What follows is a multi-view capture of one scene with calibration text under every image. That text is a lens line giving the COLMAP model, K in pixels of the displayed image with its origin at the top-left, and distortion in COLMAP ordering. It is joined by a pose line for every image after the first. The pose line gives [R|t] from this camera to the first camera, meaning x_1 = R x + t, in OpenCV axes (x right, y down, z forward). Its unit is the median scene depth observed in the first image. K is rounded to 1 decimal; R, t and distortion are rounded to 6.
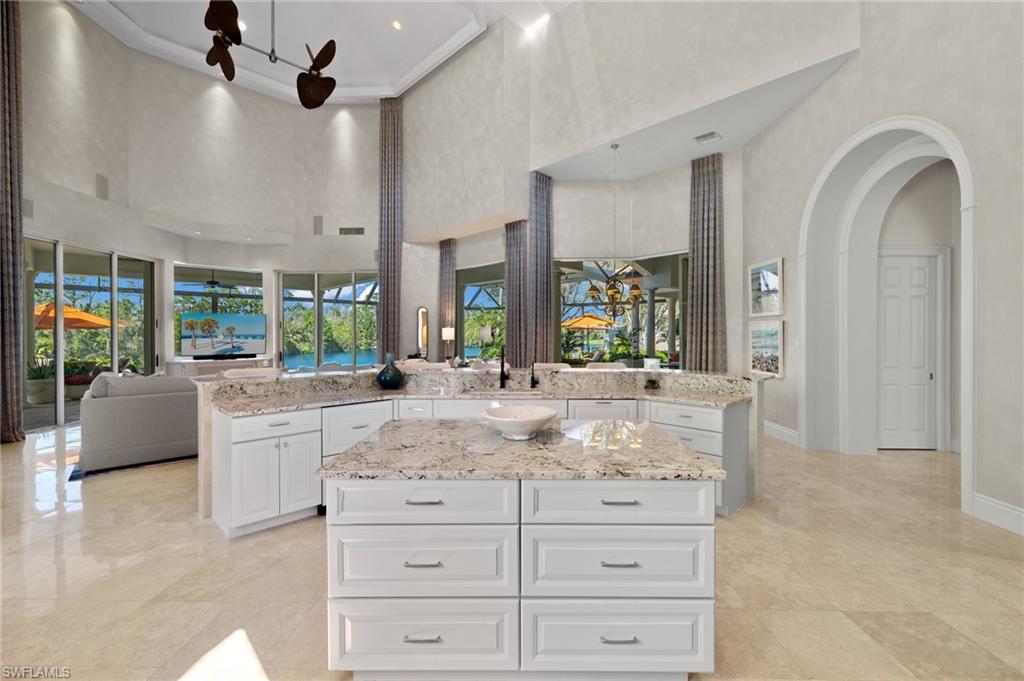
lens RADIAL K [[429.2, 0, 506.8], [0, 429.2, 337.2], [0, 0, 1]] dist [0.000849, -0.000036]
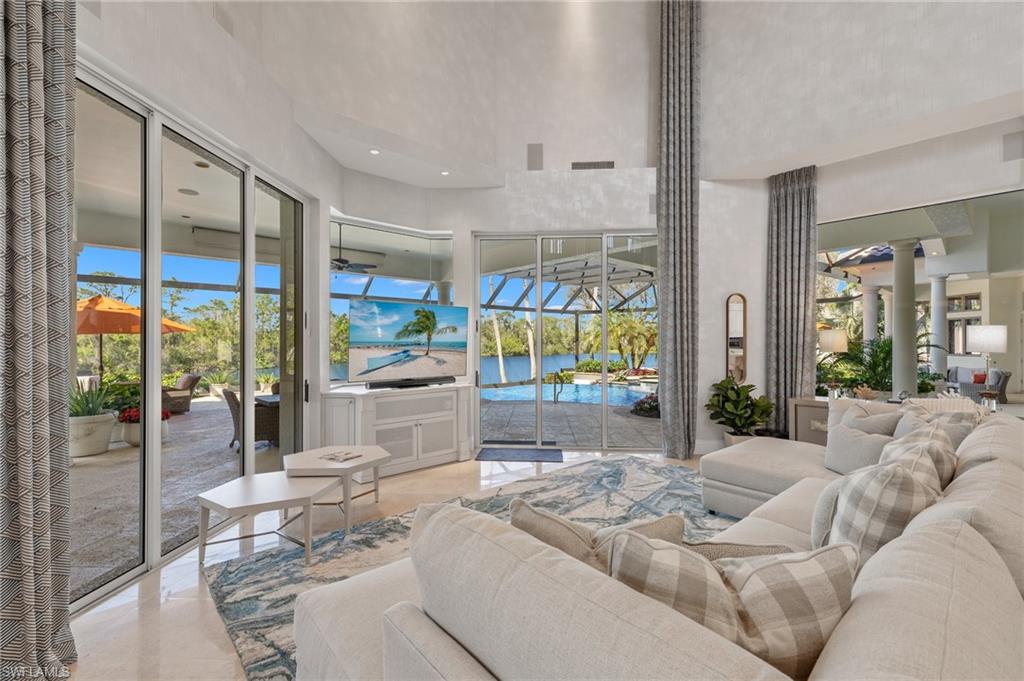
lens RADIAL K [[442.4, 0, 512.0], [0, 442.4, 340.5], [0, 0, 1]] dist [-0.001037, 0.000180]
pose [[0.999191, 0.000674, -0.040215, -0.466139], [-0.001174, 0.999923, -0.012394, -0.000523], [0.040203, 0.012431, 0.999114, 0.405354]]
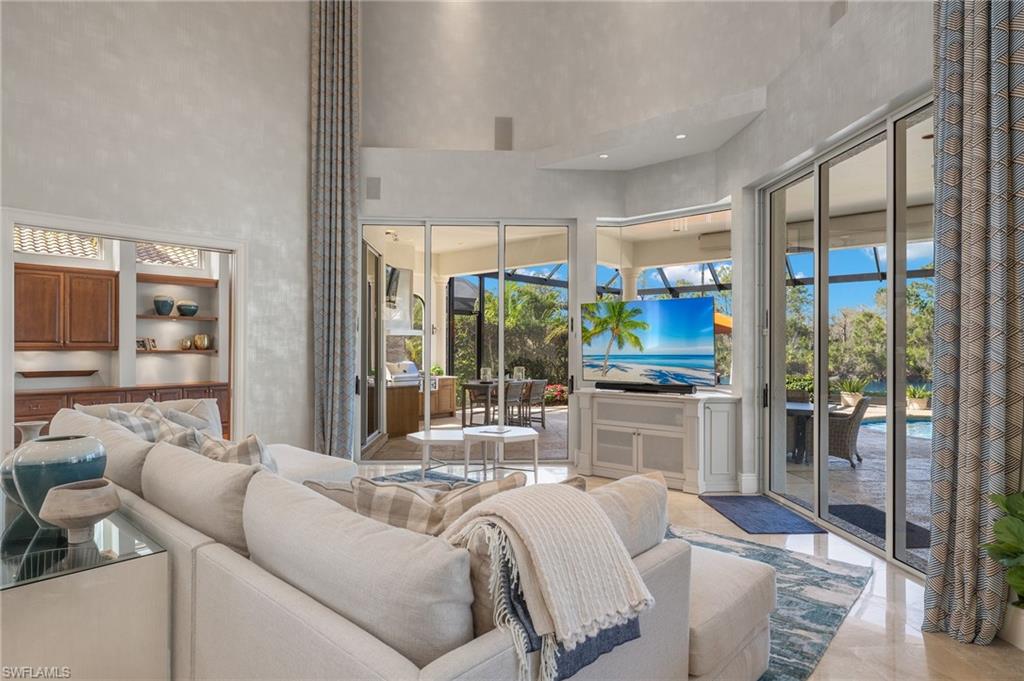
lens RADIAL K [[568.3, 0, 512.3], [0, 568.3, 344.0], [0, 0, 1]] dist [-0.000480, -0.000112]
pose [[0.085390, -0.000029, -0.996348, -0.010044], [-0.005612, 0.999984, -0.000510, -0.002803], [0.996332, 0.005635, 0.085389, 0.730018]]
